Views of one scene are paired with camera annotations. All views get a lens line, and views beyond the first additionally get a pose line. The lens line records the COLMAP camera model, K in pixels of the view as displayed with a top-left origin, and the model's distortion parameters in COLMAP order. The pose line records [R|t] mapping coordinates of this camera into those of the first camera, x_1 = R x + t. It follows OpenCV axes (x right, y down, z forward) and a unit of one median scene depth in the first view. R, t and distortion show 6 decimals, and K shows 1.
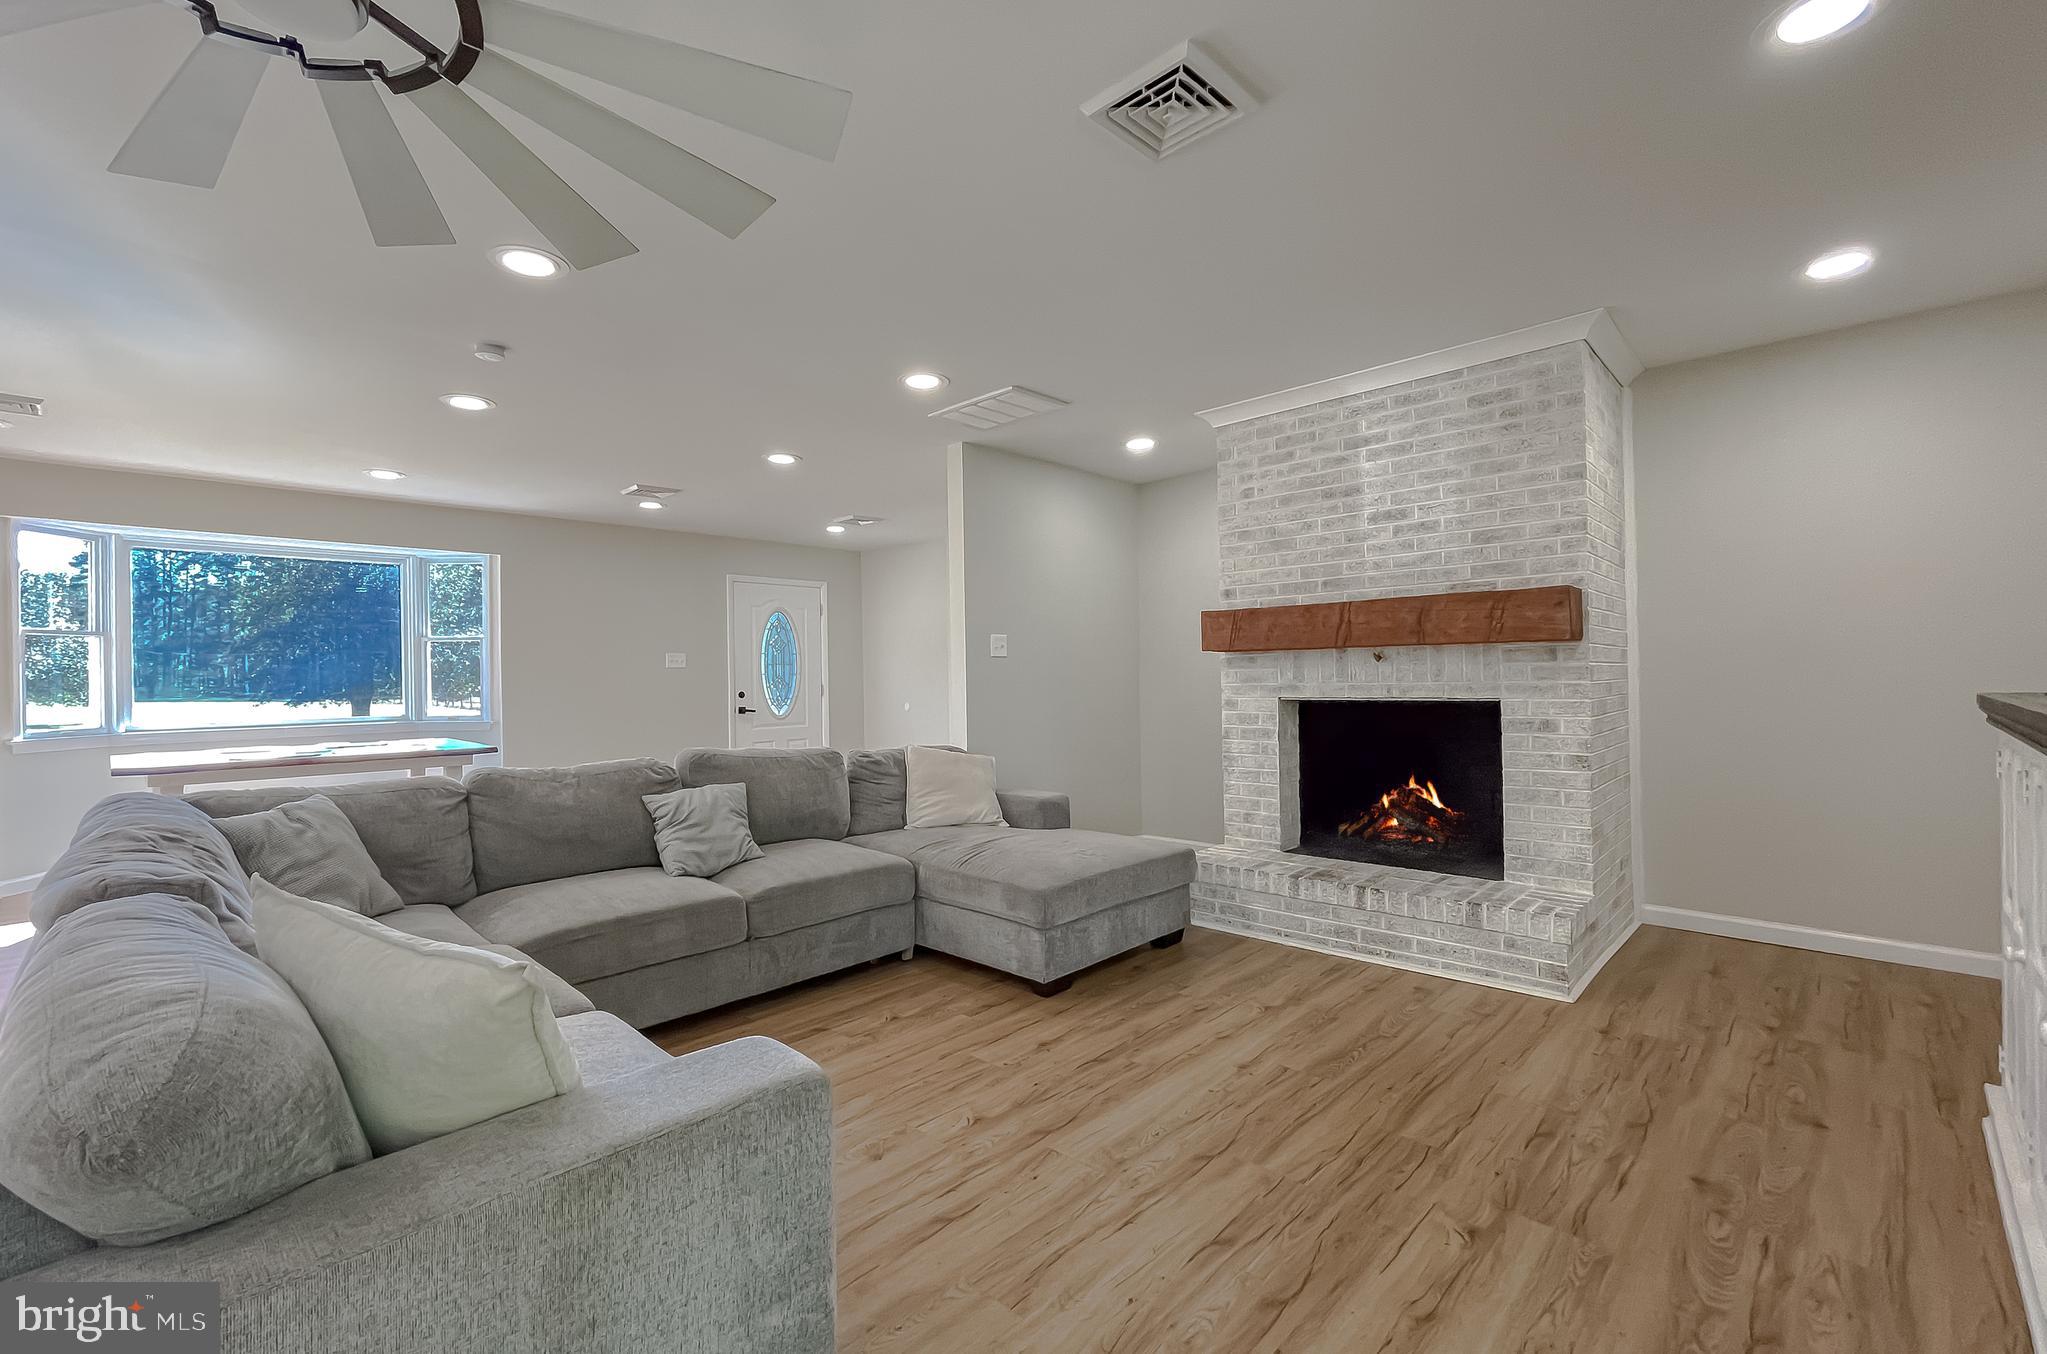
lens RADIAL K [[844.4, 0, 1034.3], [0, 844.4, 677.7], [0, 0, 1]] dist [-0.004841, 0.000086]
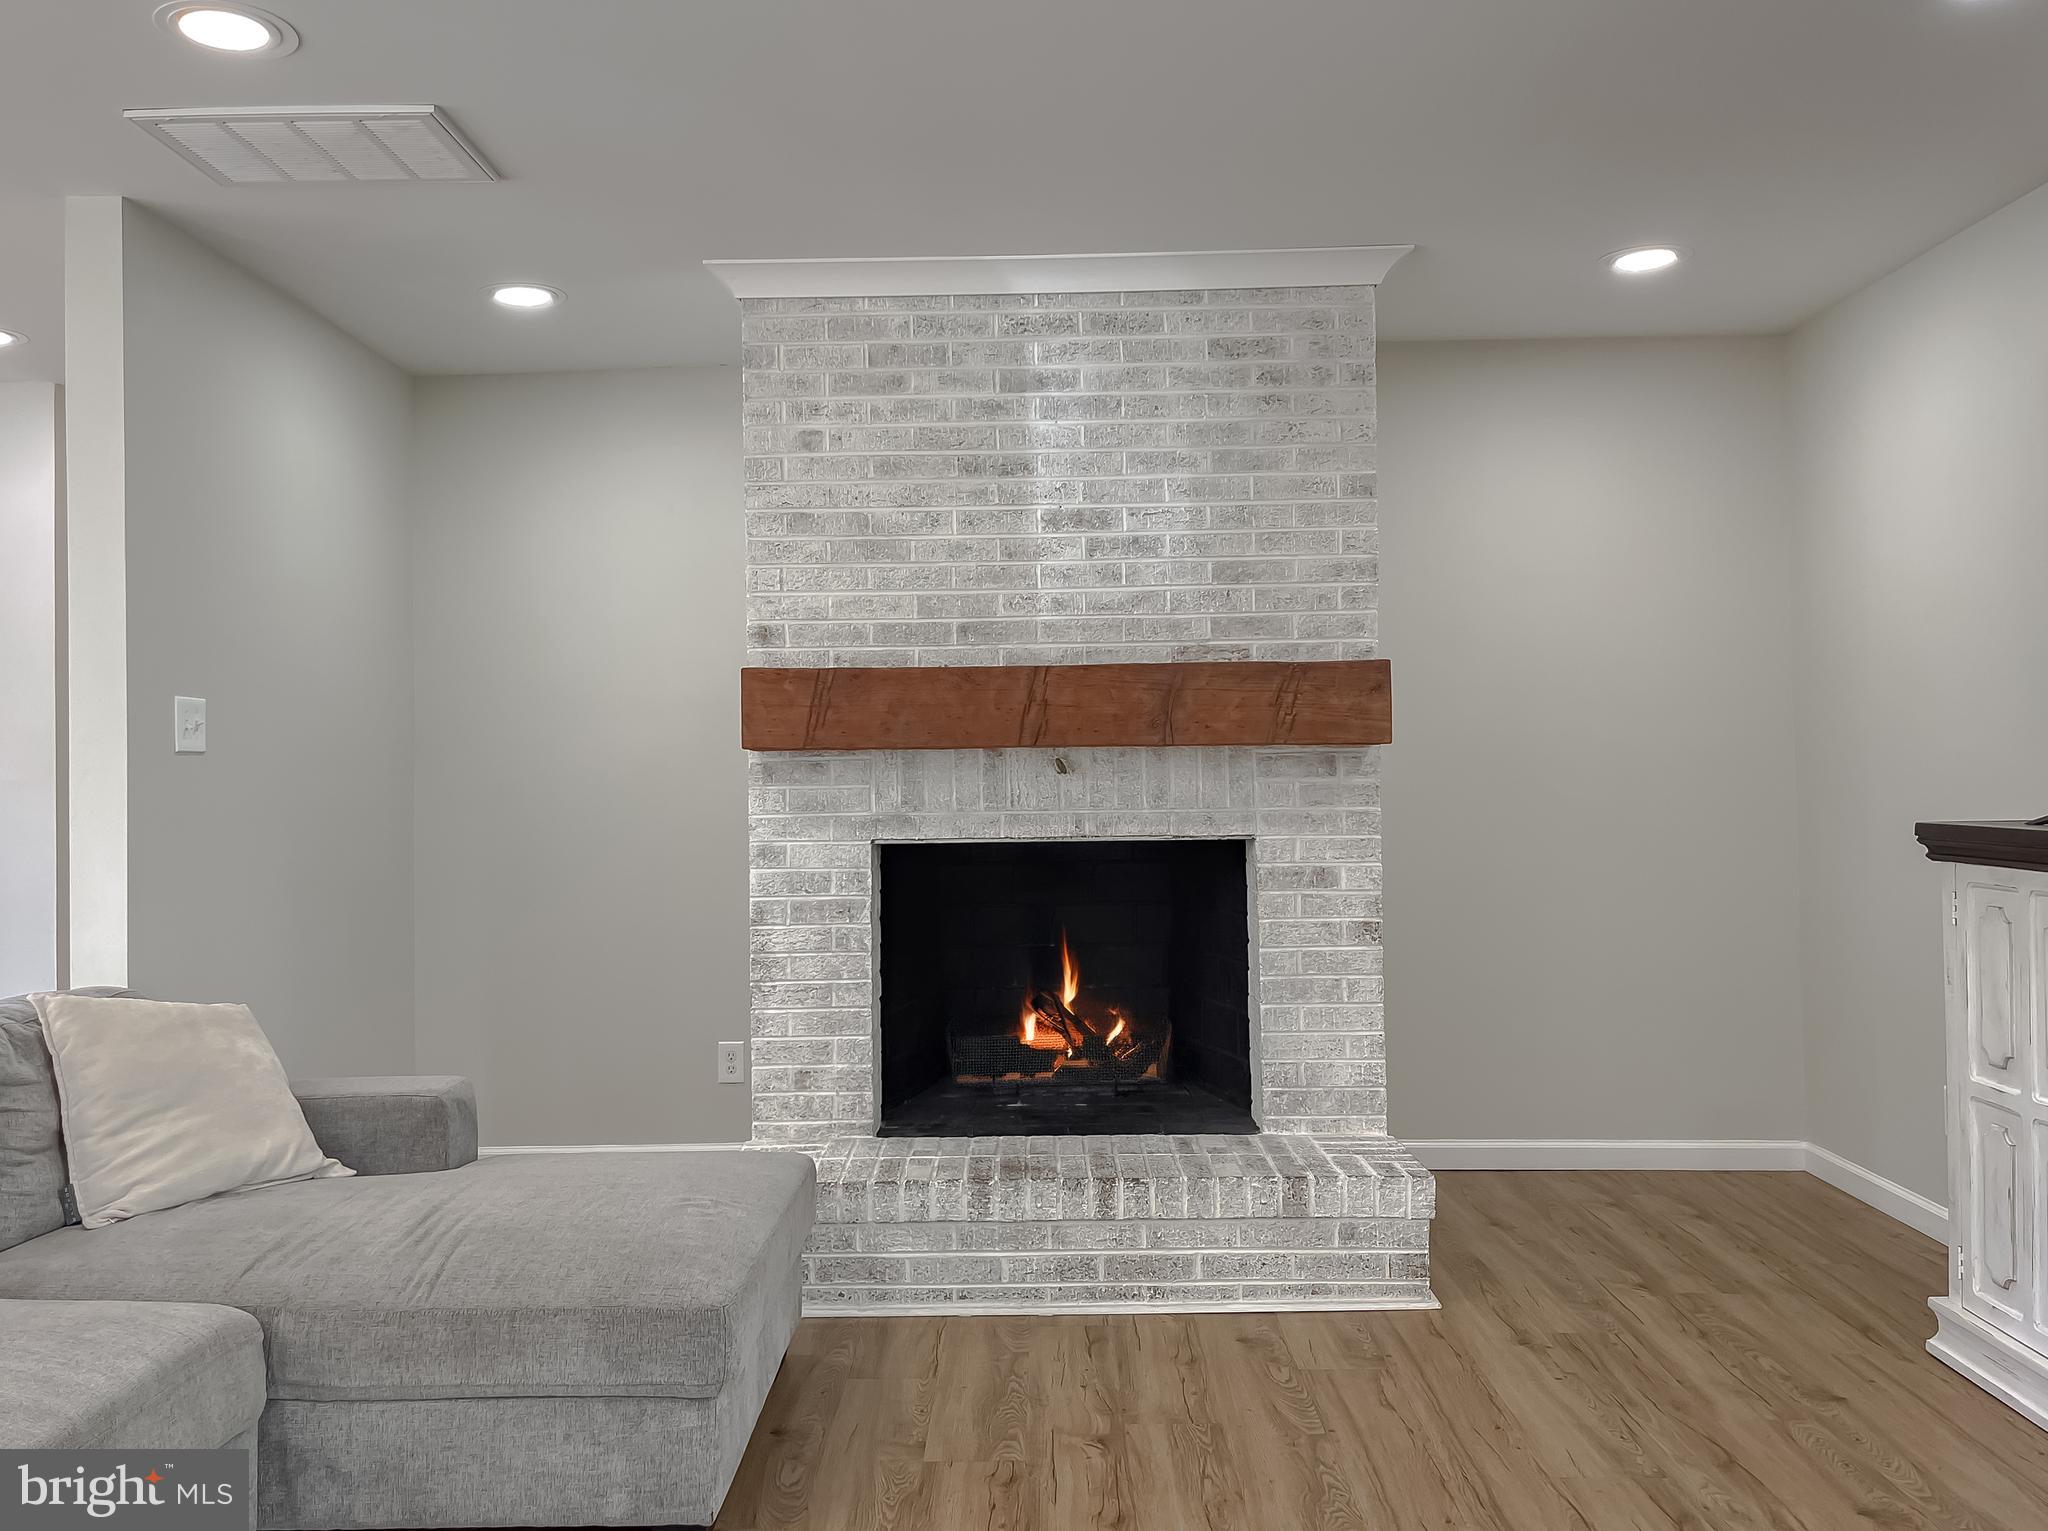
lens RADIAL K [[1591.0, 0, 985.2], [0, 1591.0, 762.1], [0, 0, 1]] dist [0.067111, -0.094699]
pose [[0.751362, 0.011514, 0.659789, -0.344118], [0.001351, 0.999819, -0.018986, -0.006932], [-0.659888, 0.015157, 0.751211, 0.236508]]
